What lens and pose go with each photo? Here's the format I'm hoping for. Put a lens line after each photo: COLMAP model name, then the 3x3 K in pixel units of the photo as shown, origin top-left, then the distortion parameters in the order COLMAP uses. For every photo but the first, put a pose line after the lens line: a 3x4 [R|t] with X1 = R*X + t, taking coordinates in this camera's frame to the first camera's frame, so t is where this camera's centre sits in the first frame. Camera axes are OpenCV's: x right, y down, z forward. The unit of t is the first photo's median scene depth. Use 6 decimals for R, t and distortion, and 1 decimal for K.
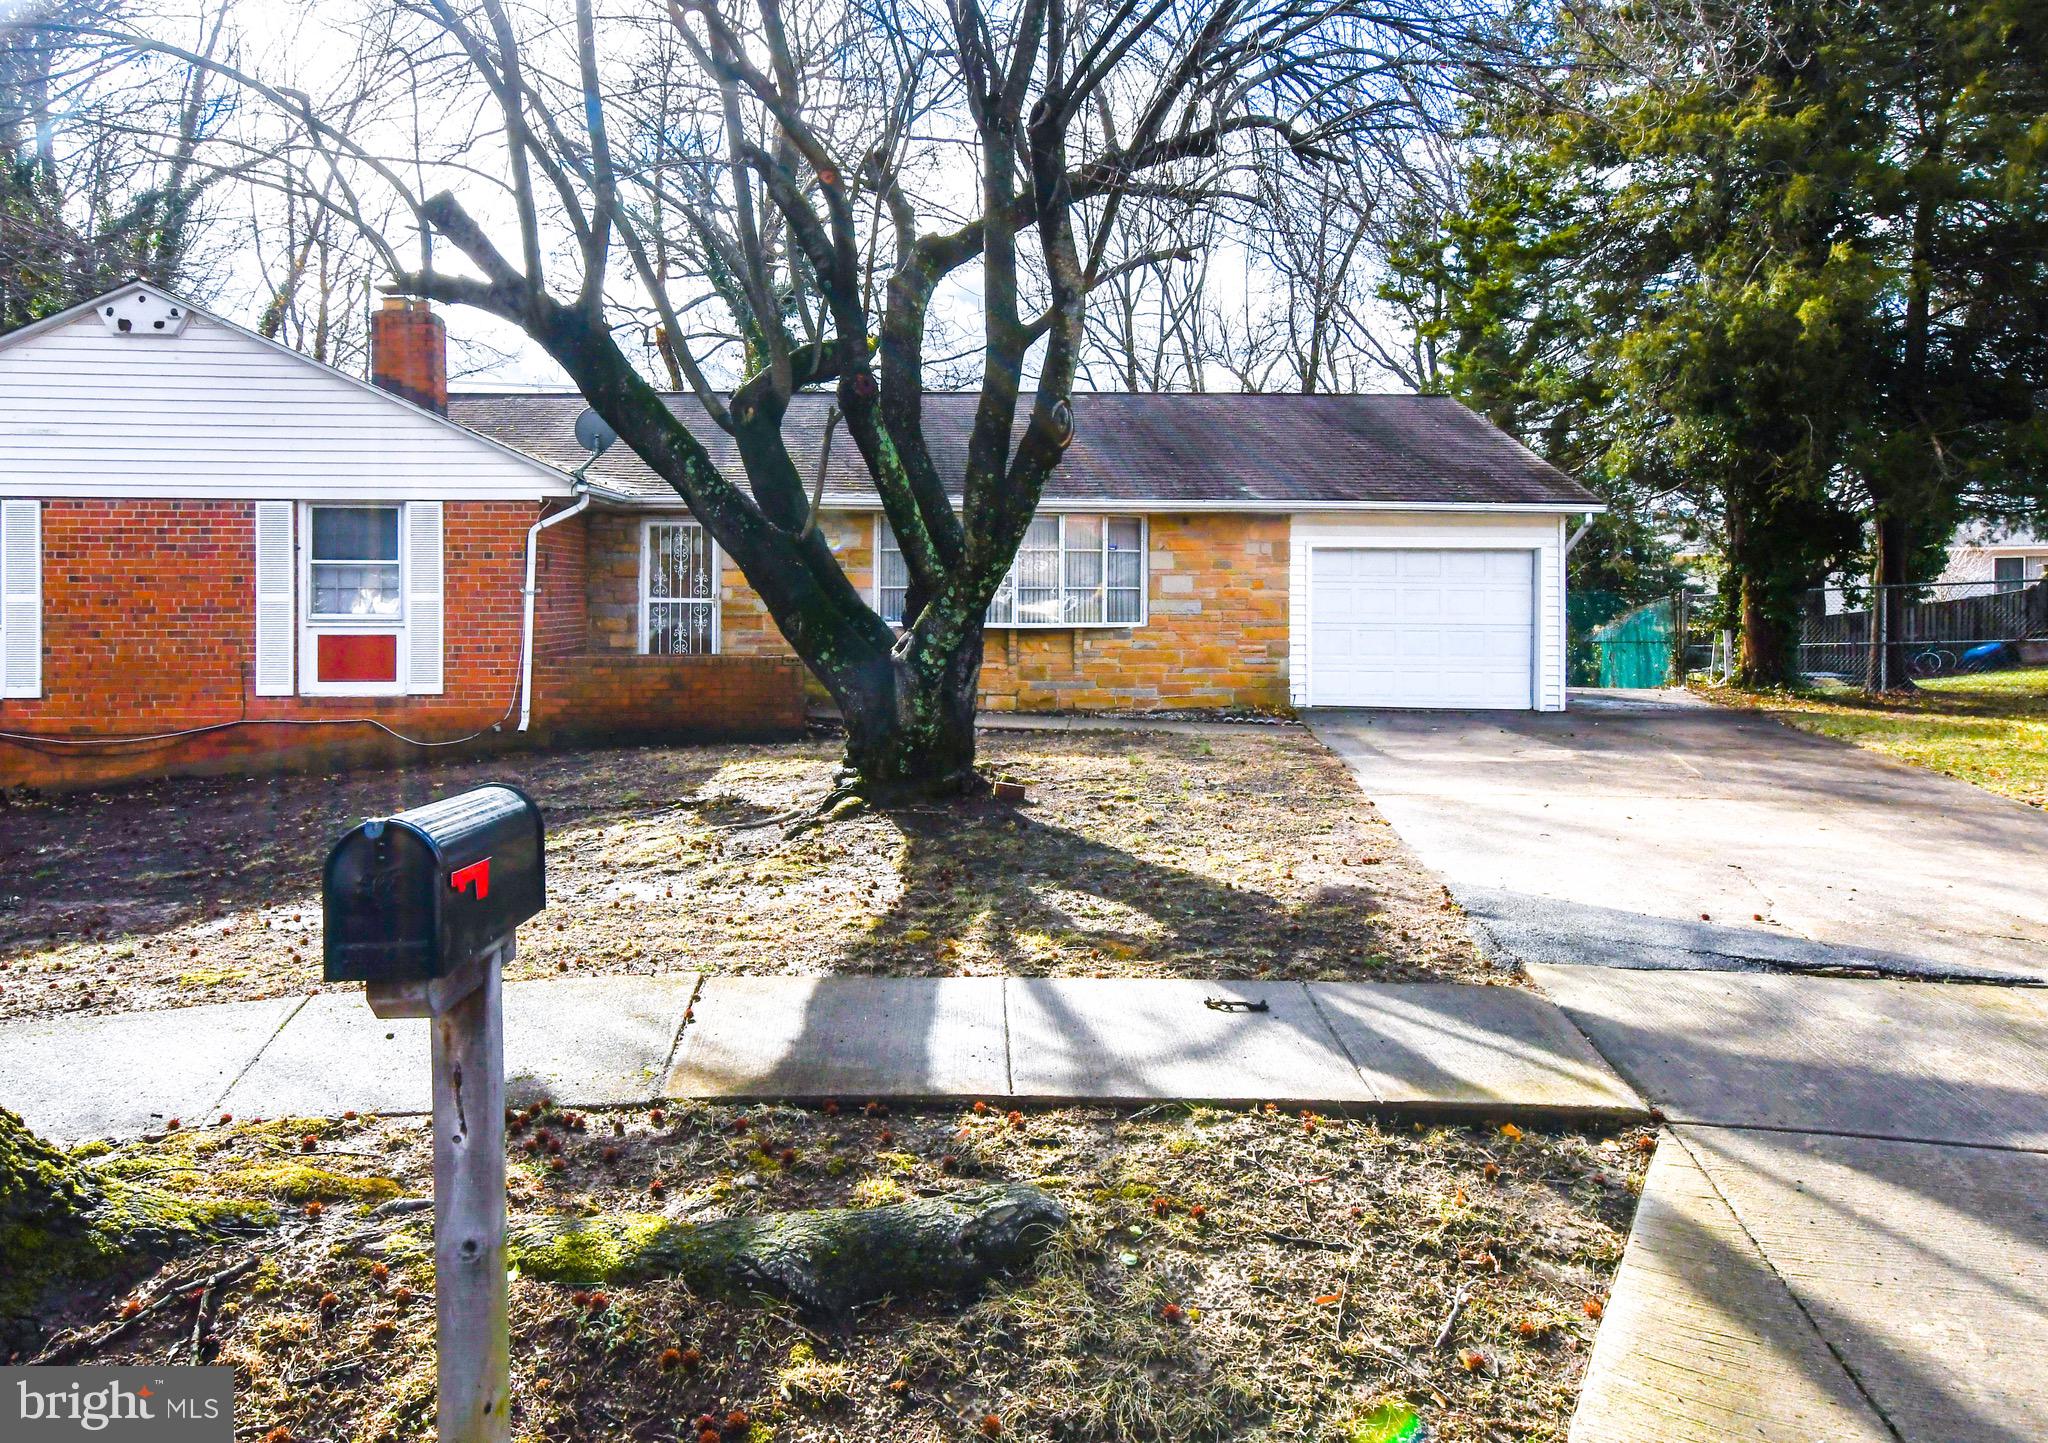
lens RADIAL K [[1284.7, 0, 868.9], [0, 1284.7, 599.6], [0, 0, 1]] dist [0.020148, 0.002661]
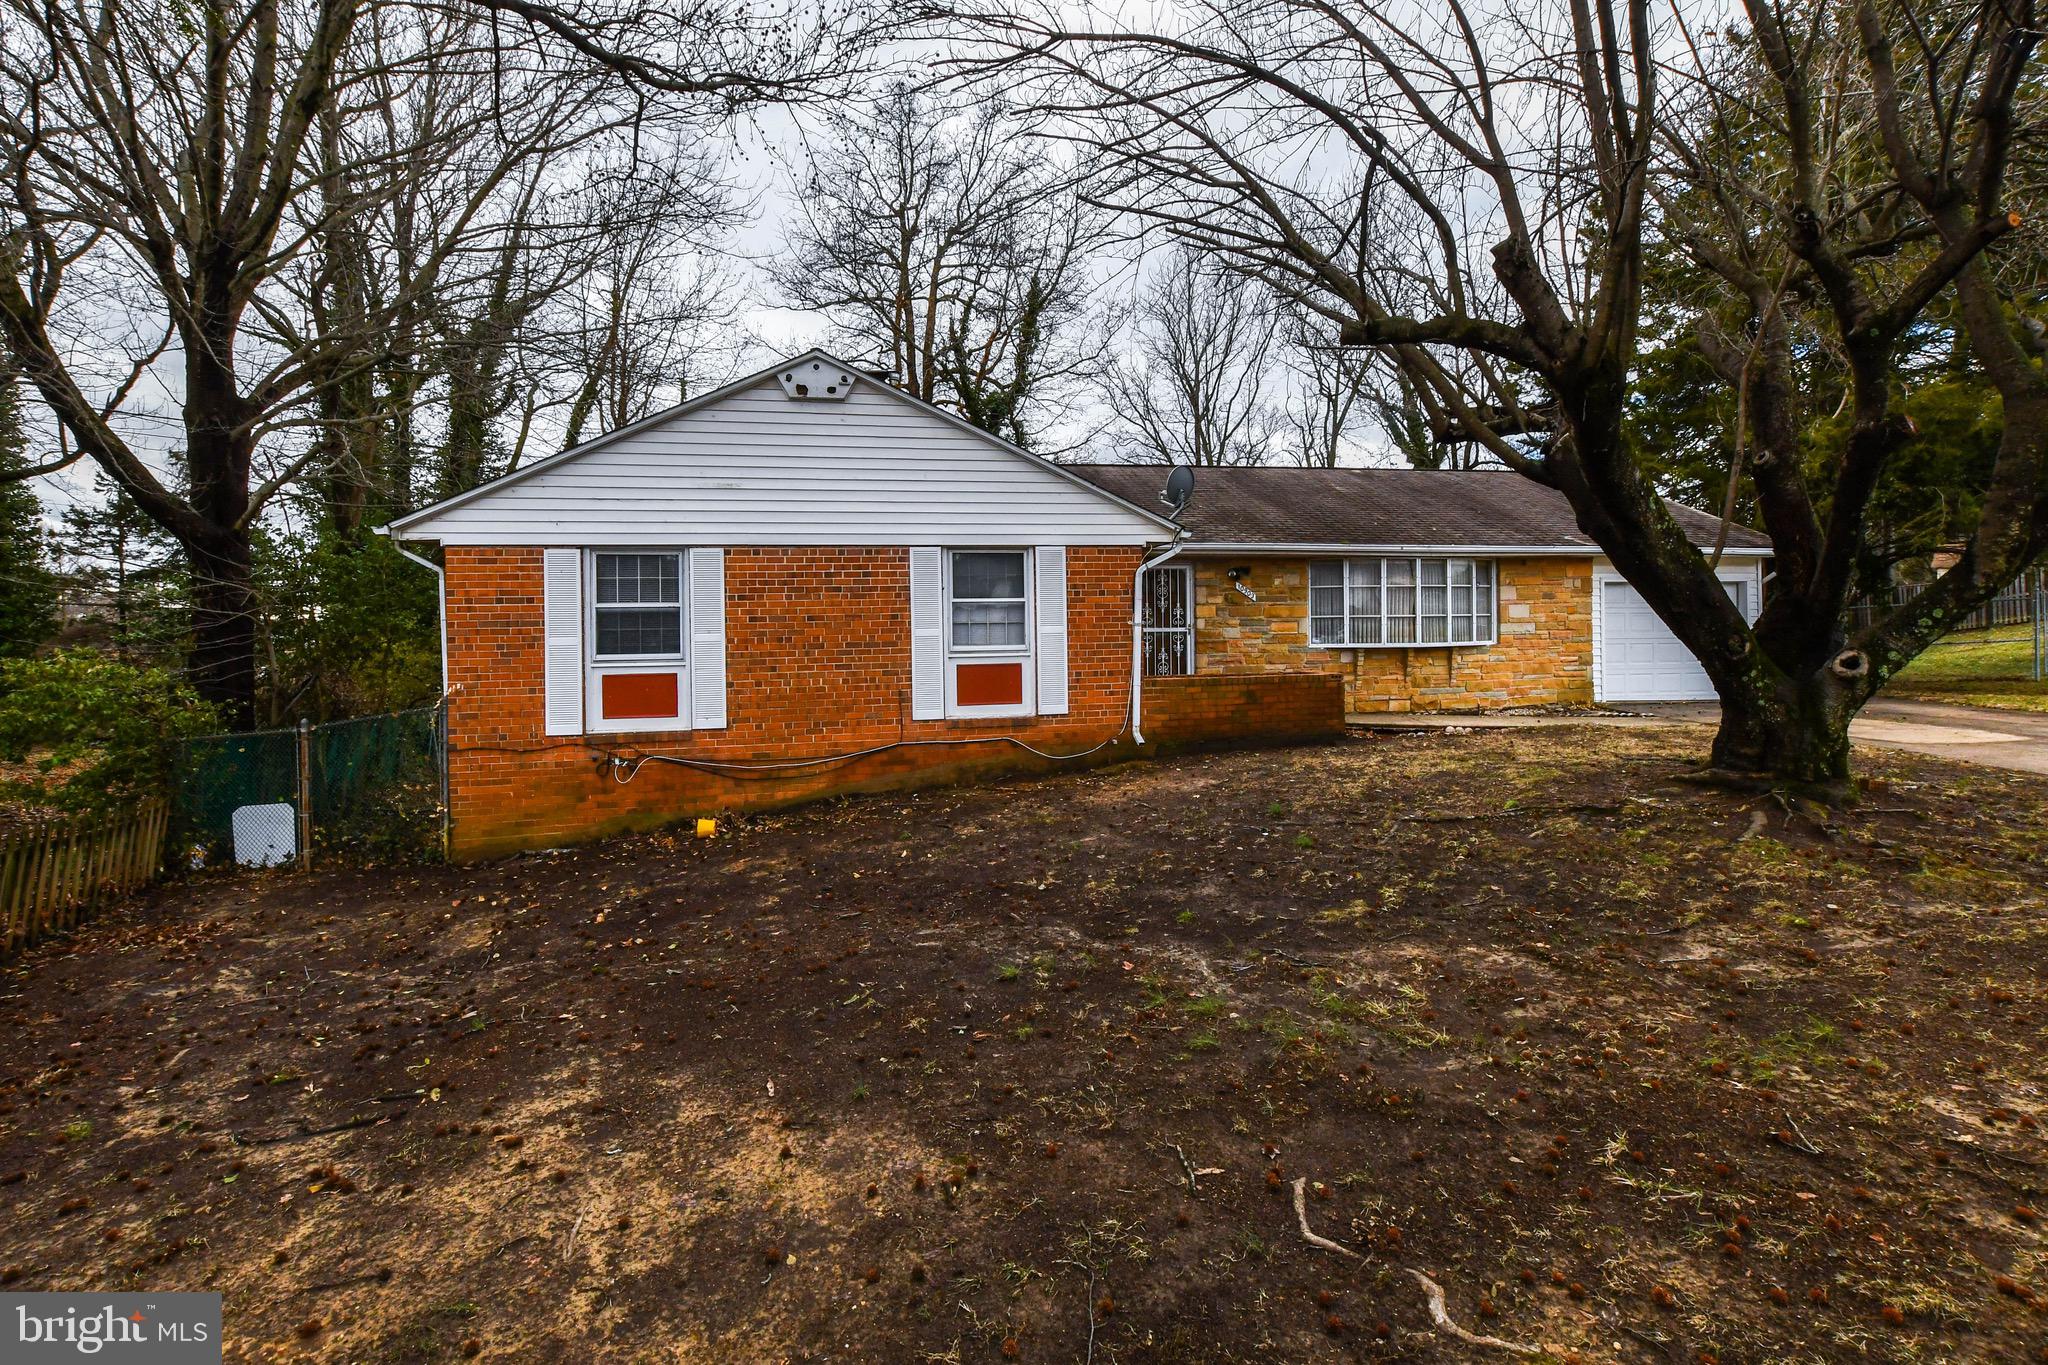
lens RADIAL K [[877.1, 0, 836.7], [0, 877.1, 621.1], [0, 0, 1]] dist [-0.007781, 0.001403]
pose [[0.990330, -0.015573, 0.137858, -0.581052], [0.017281, 0.999788, -0.011202, -0.004078], [-0.137655, 0.013476, 0.990389, 0.225785]]
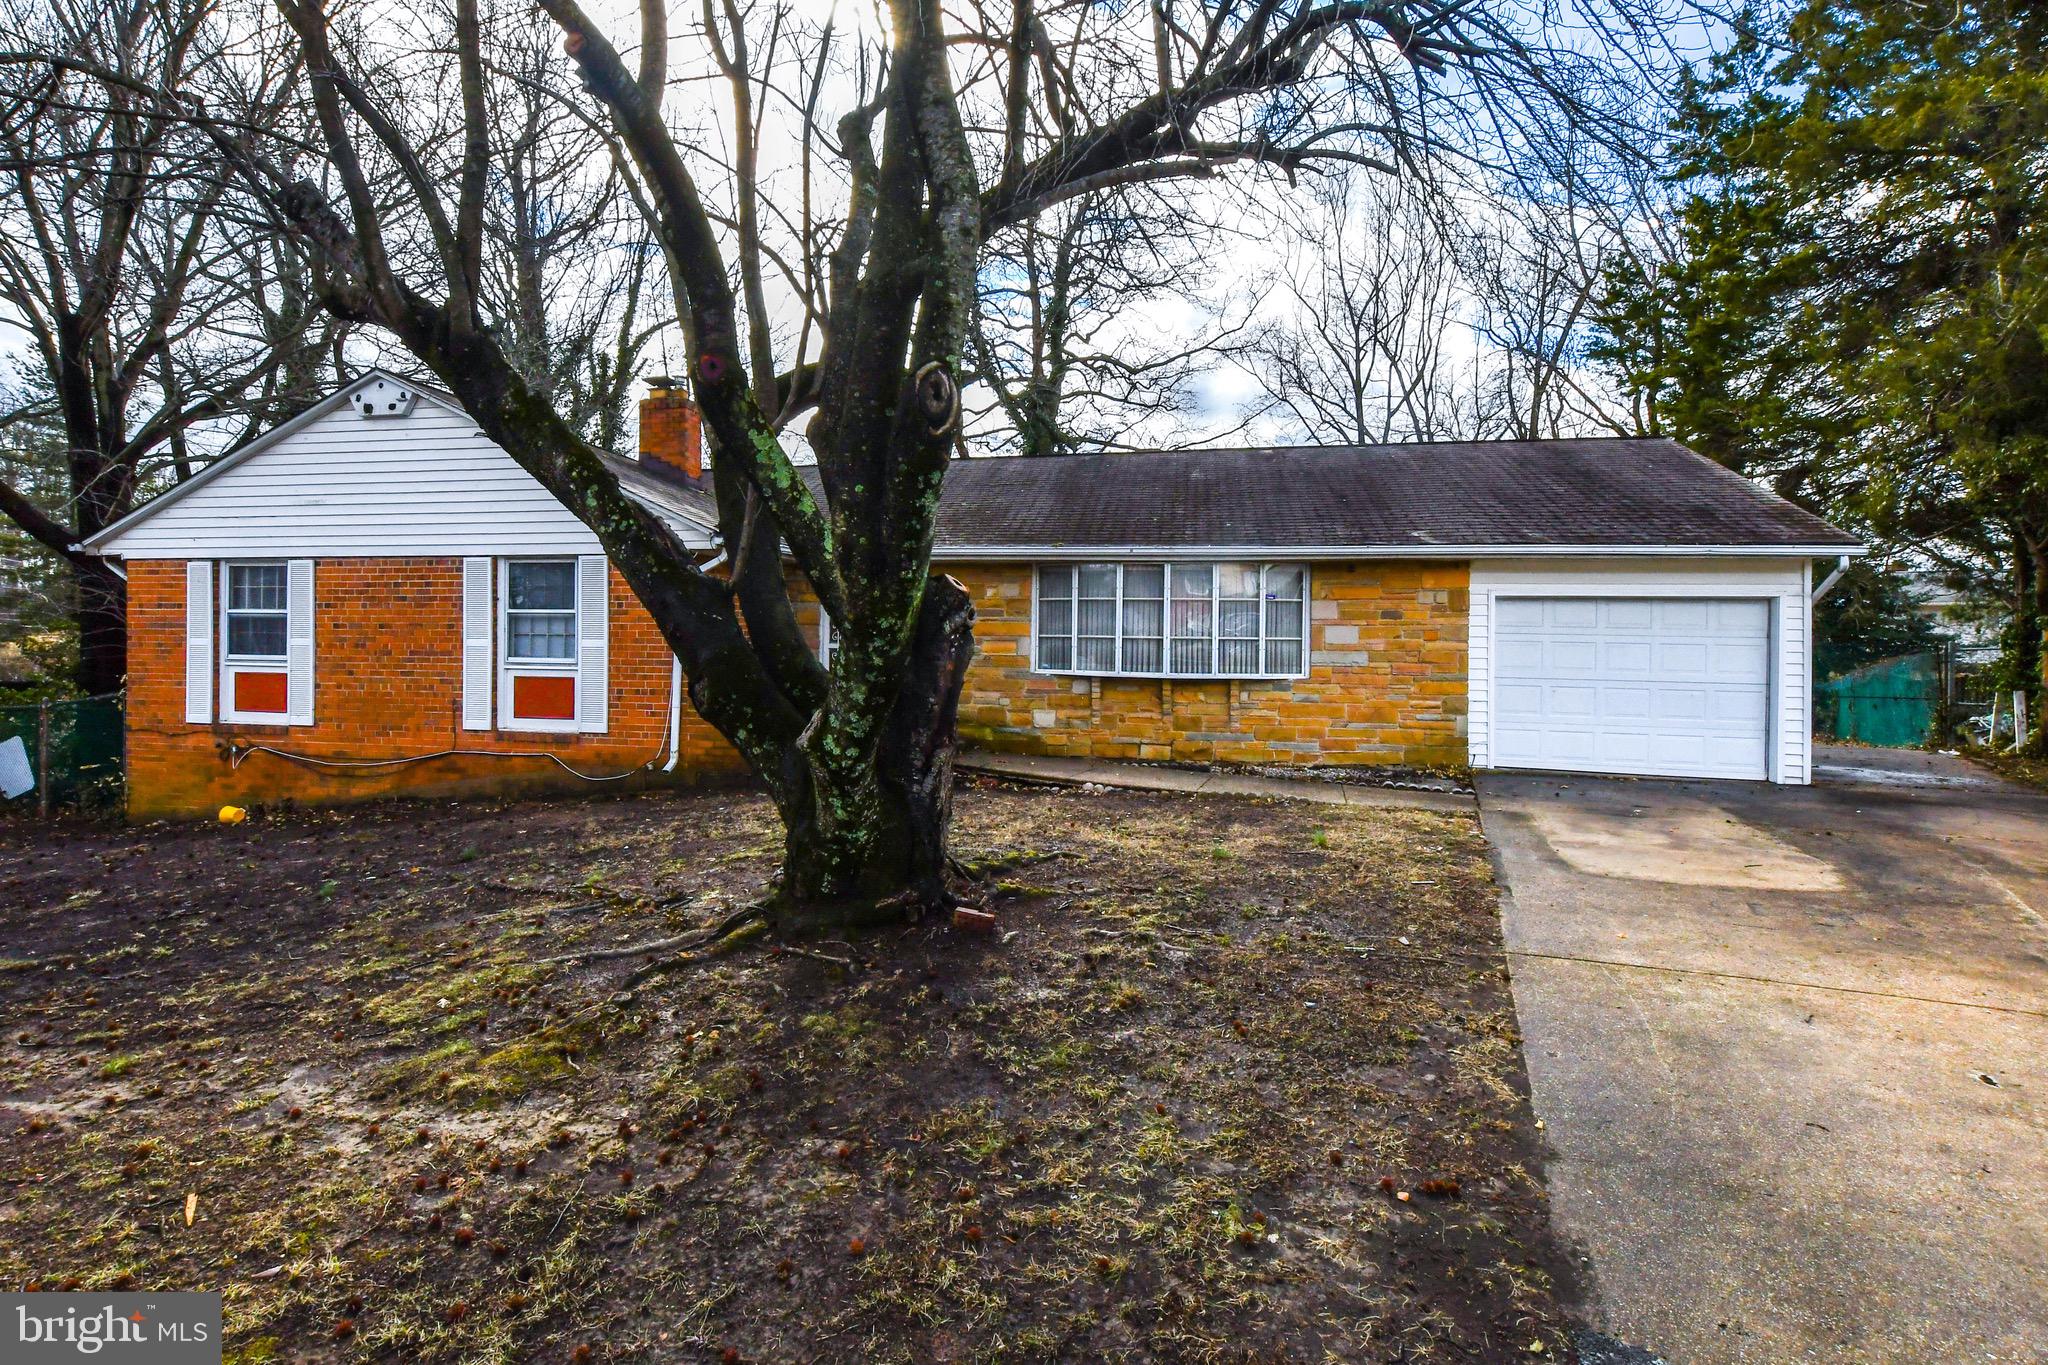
lens RADIAL K [[877.1, 0, 1026.6], [0, 877.1, 628.4], [0, 0, 1]] dist [-0.007781, 0.001403]
pose [[0.975741, 0.005450, -0.218860, 0.158061], [-0.006934, 0.999958, -0.006012, -0.011665], [0.218818, 0.007384, 0.975738, 0.323514]]
